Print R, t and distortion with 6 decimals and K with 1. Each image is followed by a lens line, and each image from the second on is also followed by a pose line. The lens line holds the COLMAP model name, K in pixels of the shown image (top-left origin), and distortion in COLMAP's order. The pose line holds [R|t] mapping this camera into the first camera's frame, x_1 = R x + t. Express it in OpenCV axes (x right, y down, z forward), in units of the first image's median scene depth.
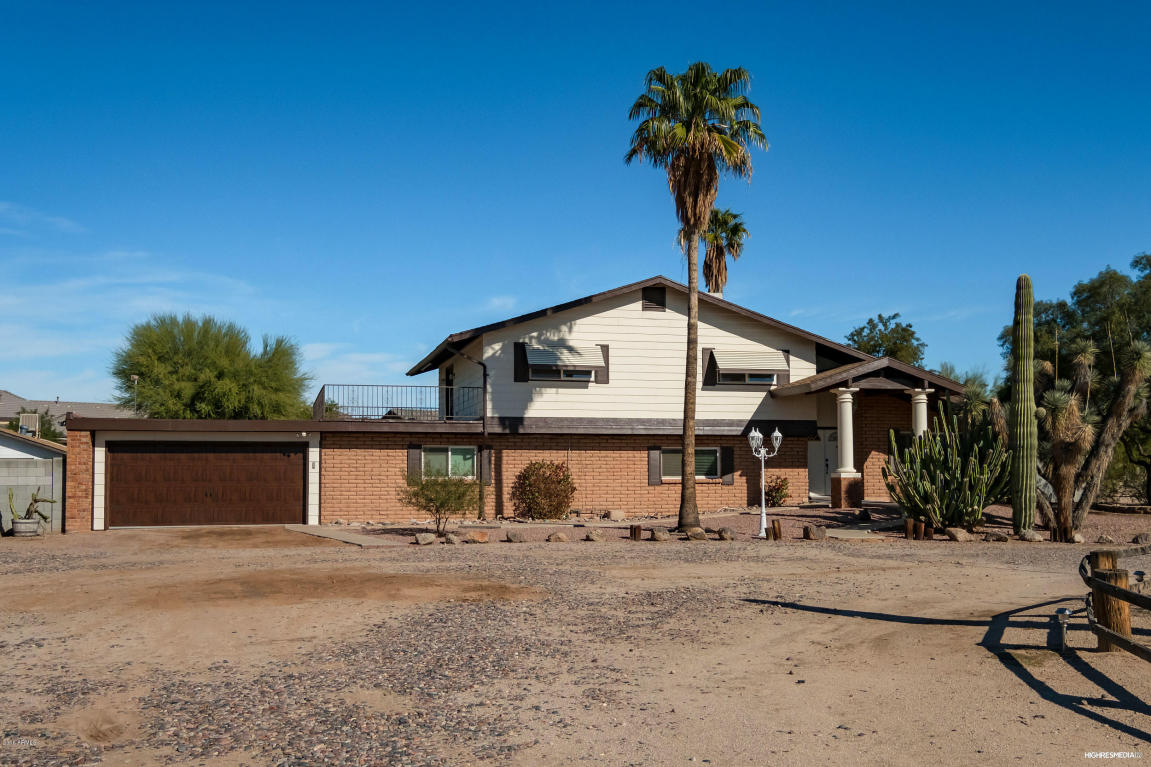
lens RADIAL K [[1073.1, 0, 575.5], [0, 1073.1, 383.5], [0, 0, 1]] dist [-0.007760, 0.000357]
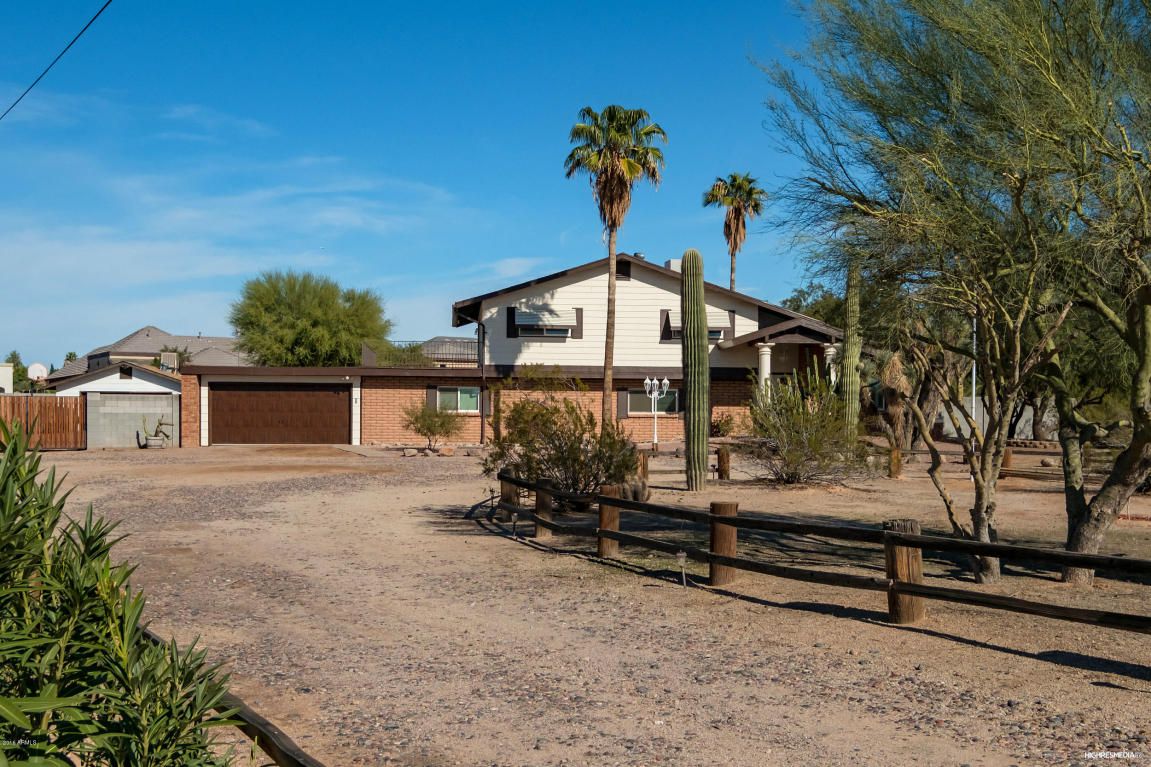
lens RADIAL K [[1219.7, 0, 575.5], [0, 1219.7, 383.5], [0, 0, 1]] dist [-0.013910, -0.005263]
pose [[0.987127, 0.006501, -0.159807, 0.258063], [0.003431, 0.998083, 0.061795, -0.036818], [0.159902, -0.061548, 0.985212, -0.435031]]
